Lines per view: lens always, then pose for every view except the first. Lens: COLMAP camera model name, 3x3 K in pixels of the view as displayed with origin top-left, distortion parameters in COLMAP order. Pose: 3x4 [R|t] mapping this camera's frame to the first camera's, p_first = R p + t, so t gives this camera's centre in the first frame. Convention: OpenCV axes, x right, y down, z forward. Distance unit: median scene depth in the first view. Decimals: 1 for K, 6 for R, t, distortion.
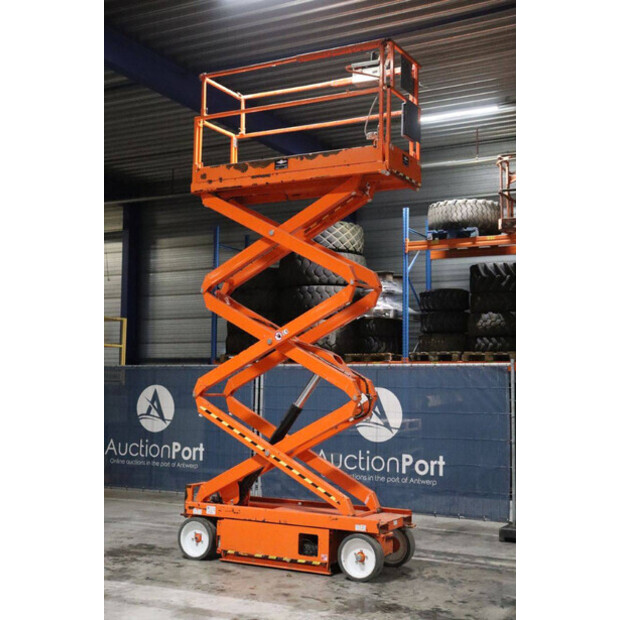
lens RADIAL K [[883.8, 0, 302.2], [0, 883.8, 309.6], [0, 0, 1]] dist [0.075639, 0.036393]
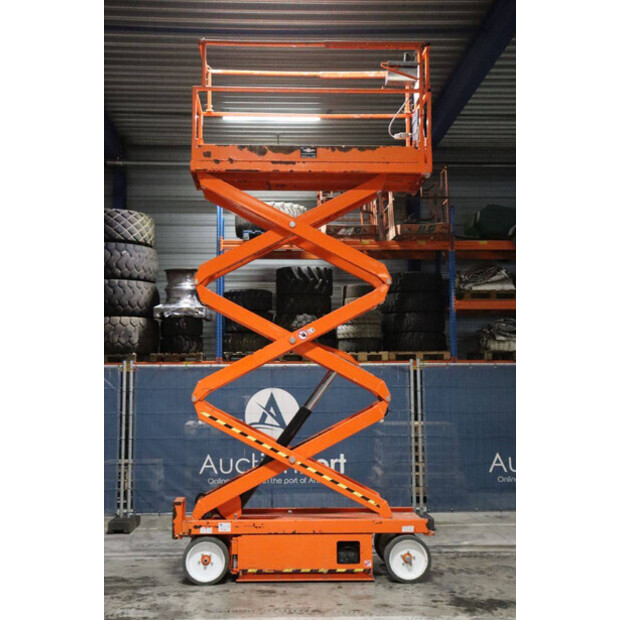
lens RADIAL K [[871.2, 0, 300.9], [0, 871.2, 310.8], [0, 0, 1]] dist [-0.003166, 0.552289]
pose [[0.852816, 0.030107, 0.521344, -0.496421], [-0.030724, 0.999500, -0.007462, 0.010962], [-0.521308, -0.009654, 0.853314, 0.204876]]
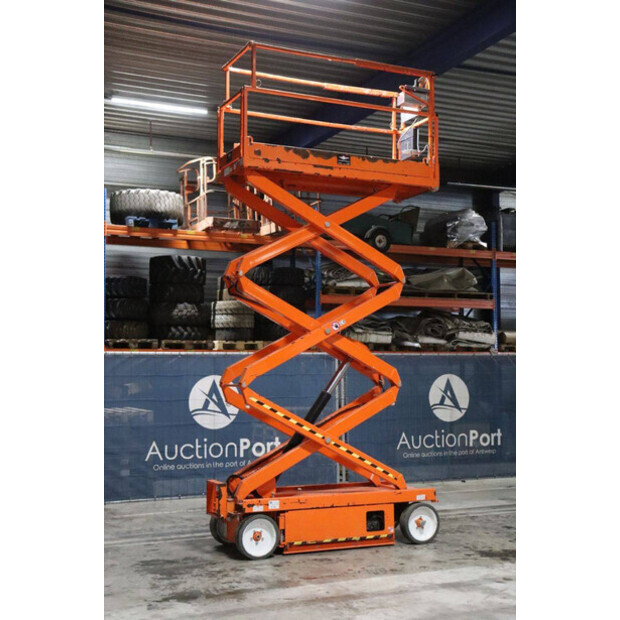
lens RADIAL K [[883.8, 0, 302.2], [0, 883.8, 309.6], [0, 0, 1]] dist [0.075639, 0.036393]
pose [[0.584878, 0.045794, 0.809828, -0.858111], [-0.059287, 0.998148, -0.013624, 0.026316], [-0.808952, -0.040044, 0.586510, 0.414856]]
